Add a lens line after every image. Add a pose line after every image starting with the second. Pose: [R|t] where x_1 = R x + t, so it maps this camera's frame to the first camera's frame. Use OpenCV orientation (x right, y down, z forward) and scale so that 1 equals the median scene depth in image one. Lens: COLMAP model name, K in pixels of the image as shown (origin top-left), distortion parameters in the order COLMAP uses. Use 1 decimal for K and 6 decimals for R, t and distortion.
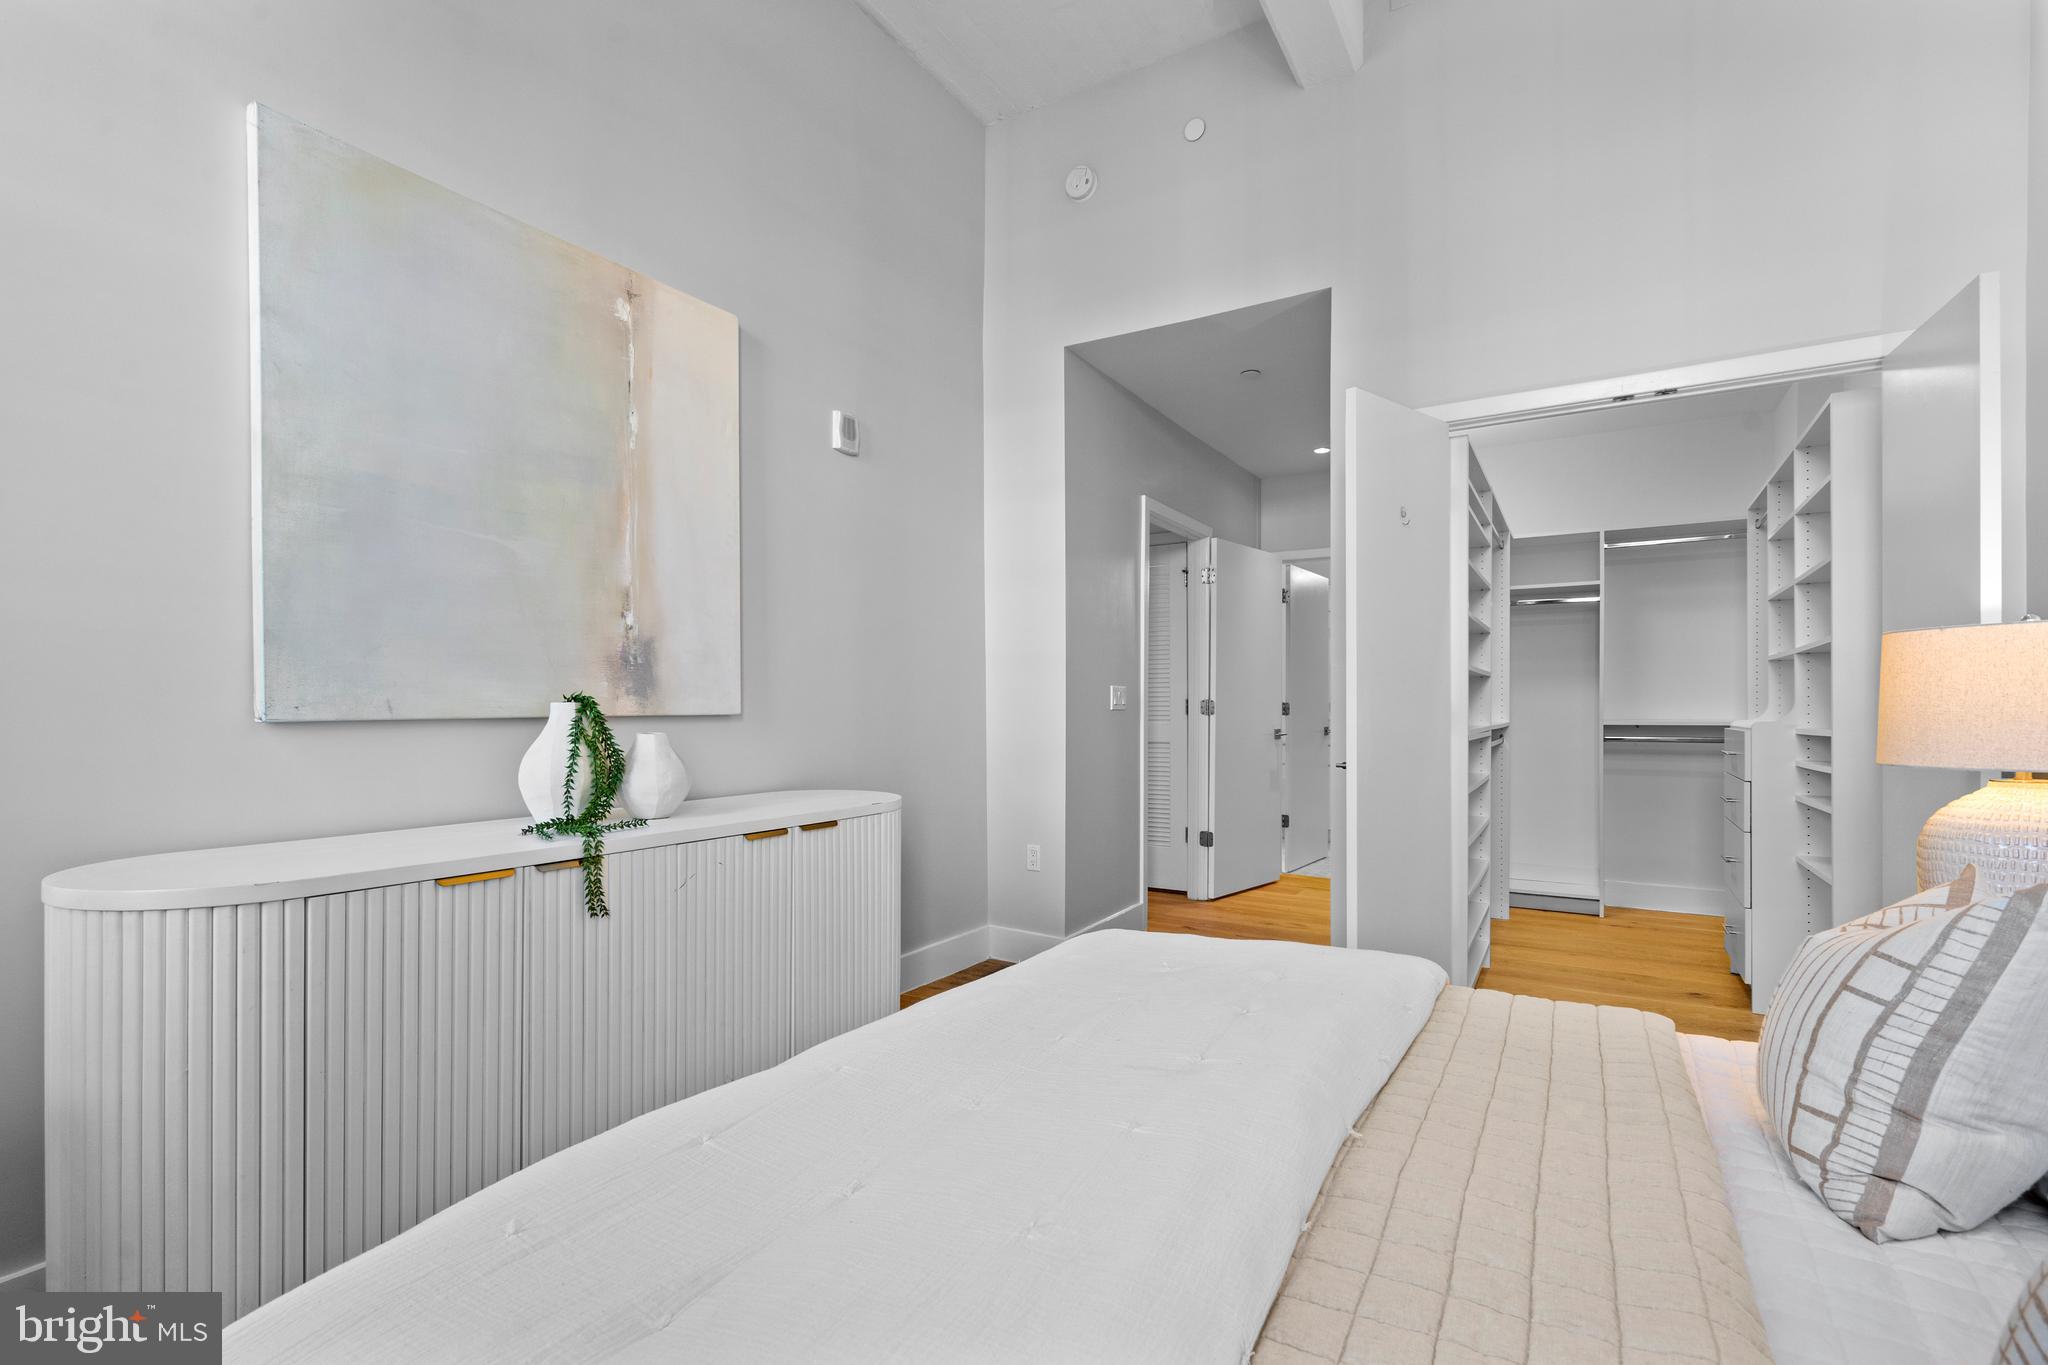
lens RADIAL K [[941.6, 0, 1008.2], [0, 941.6, 702.9], [0, 0, 1]] dist [0.001238, 0.000427]
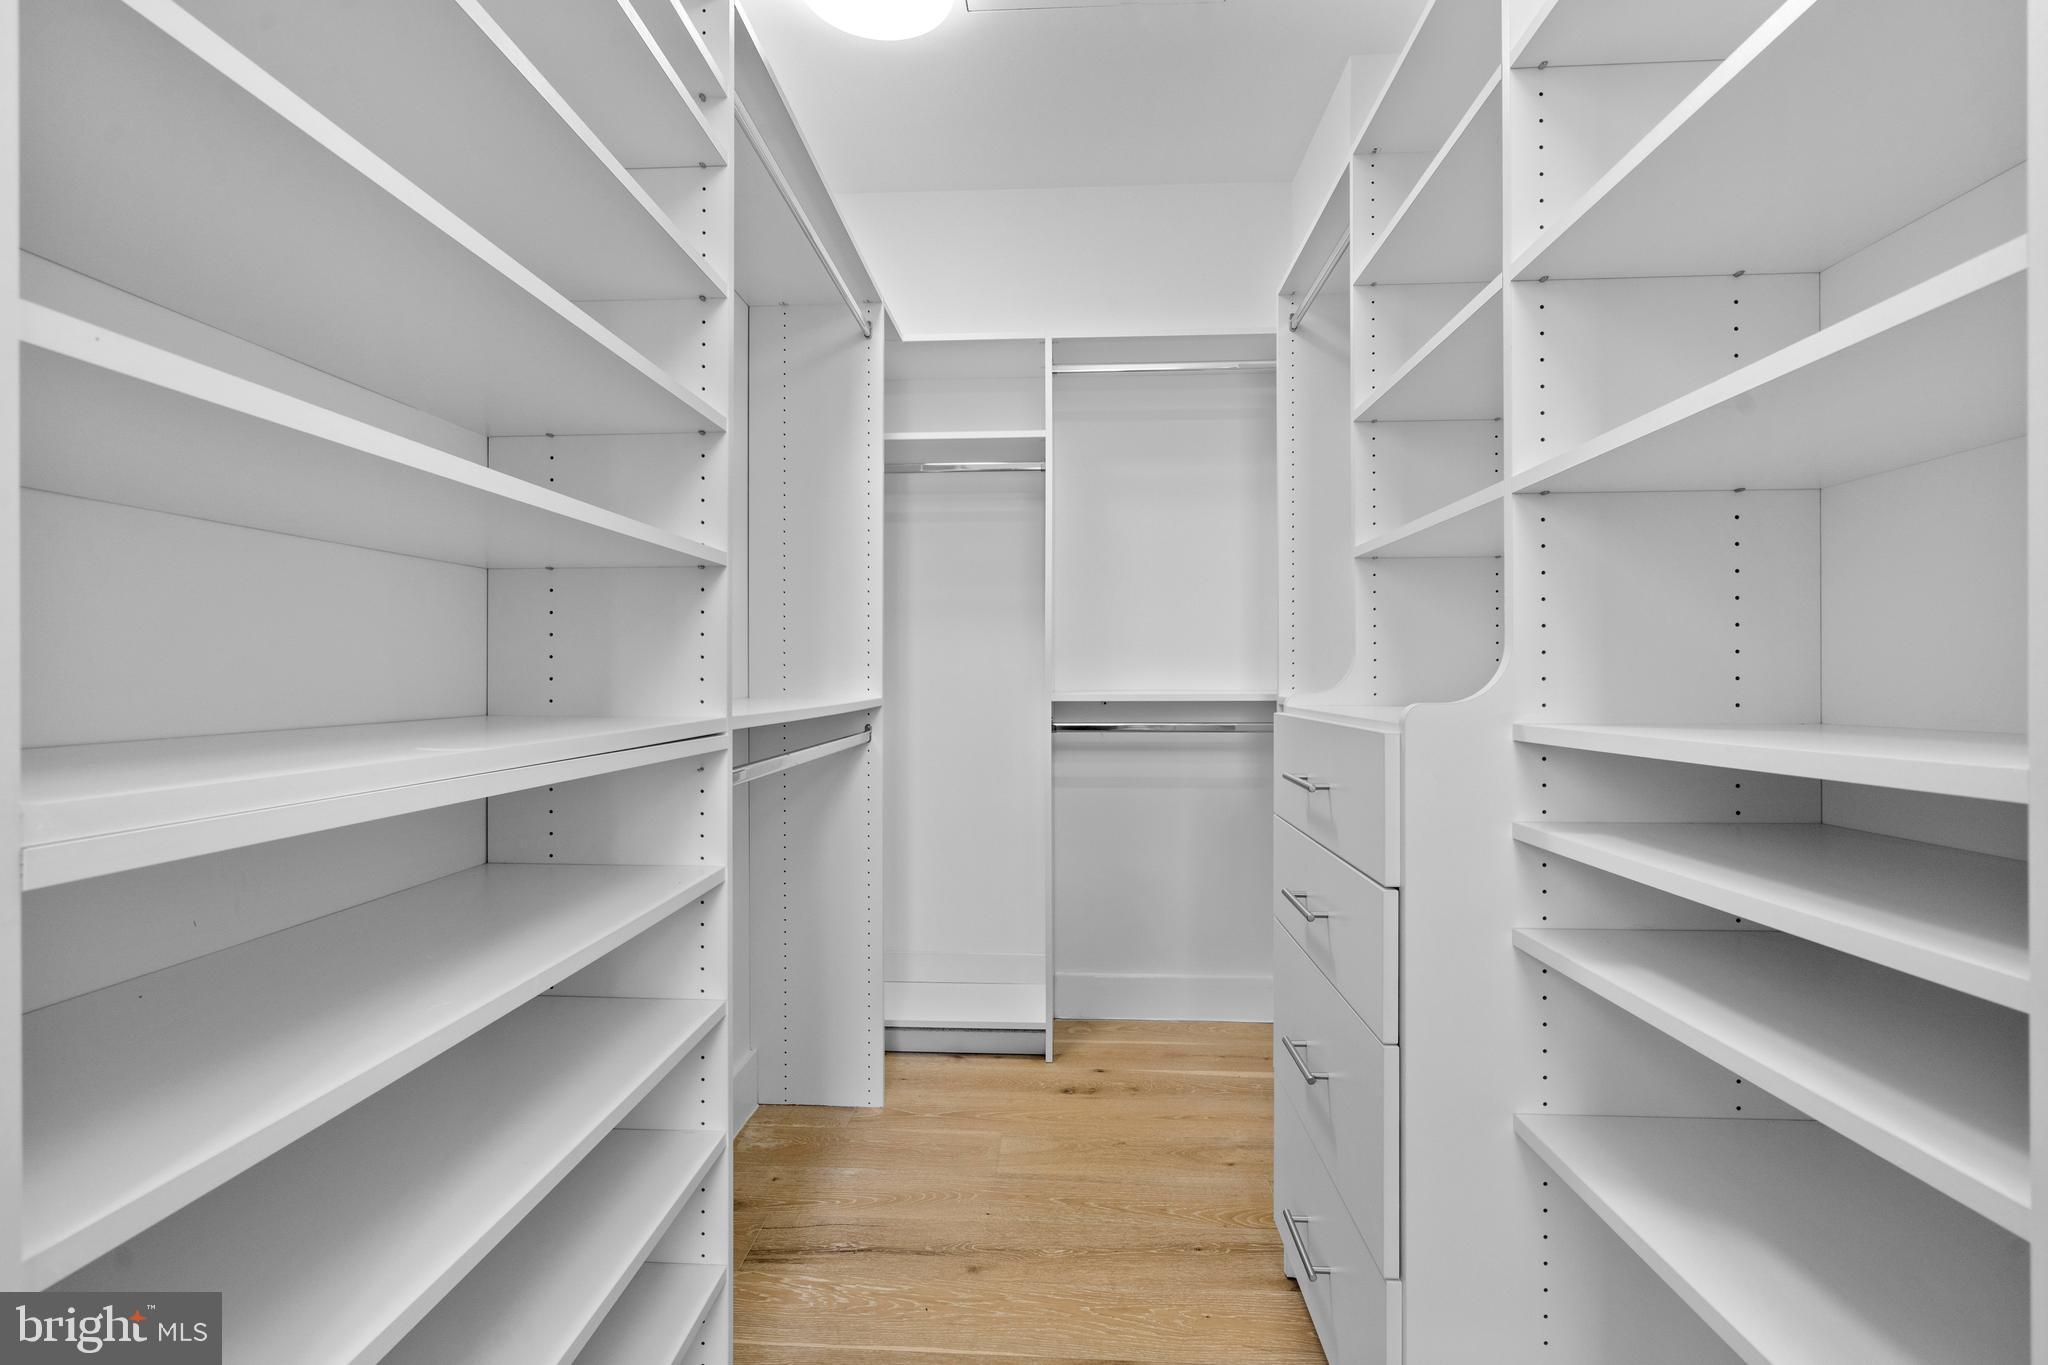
lens RADIAL K [[941.6, 0, 1023.0], [0, 941.6, 676.9], [0, 0, 1]] dist [0.001238, 0.000427]
pose [[0.873596, -0.000167, 0.486651, 0.394553], [-0.002092, 0.999989, 0.004098, 0.007839], [-0.486647, -0.004598, 0.873587, 0.594271]]
